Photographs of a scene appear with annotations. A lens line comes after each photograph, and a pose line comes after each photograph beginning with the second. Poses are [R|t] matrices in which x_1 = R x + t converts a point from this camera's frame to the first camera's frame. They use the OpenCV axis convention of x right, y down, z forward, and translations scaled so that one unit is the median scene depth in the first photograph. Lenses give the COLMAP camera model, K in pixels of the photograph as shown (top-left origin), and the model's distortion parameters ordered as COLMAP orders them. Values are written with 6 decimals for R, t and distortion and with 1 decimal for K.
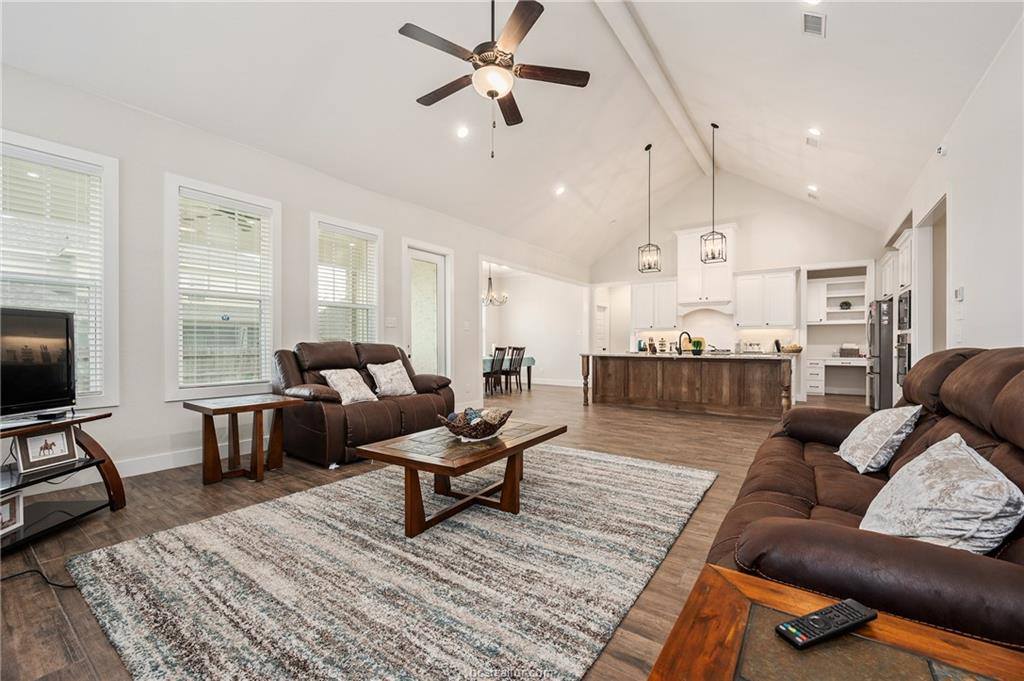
lens RADIAL K [[420.9, 0, 512.0], [0, 420.9, 340.5], [0, 0, 1]] dist [-0.000566, -0.000057]
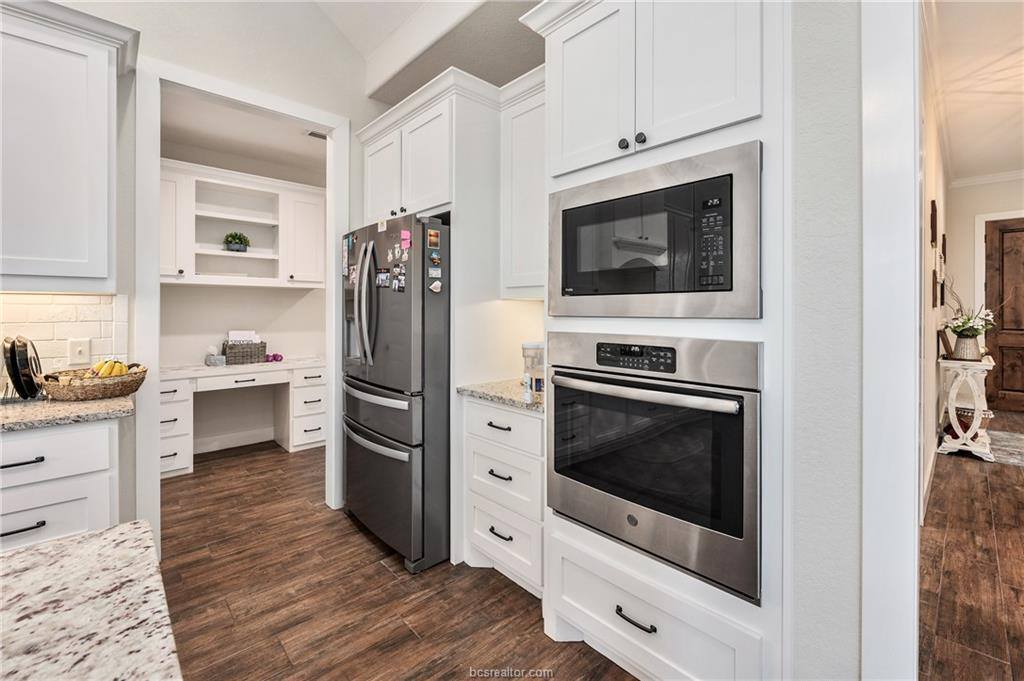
lens RADIAL K [[432.5, 0, 512.4], [0, 432.5, 308.7], [0, 0, 1]] dist [-0.001607, -0.000303]
pose [[0.198511, -0.004487, 0.980088, 0.423648], [-0.008065, 0.999948, 0.006211, -0.021308], [-0.980066, -0.009138, 0.198464, 0.646289]]
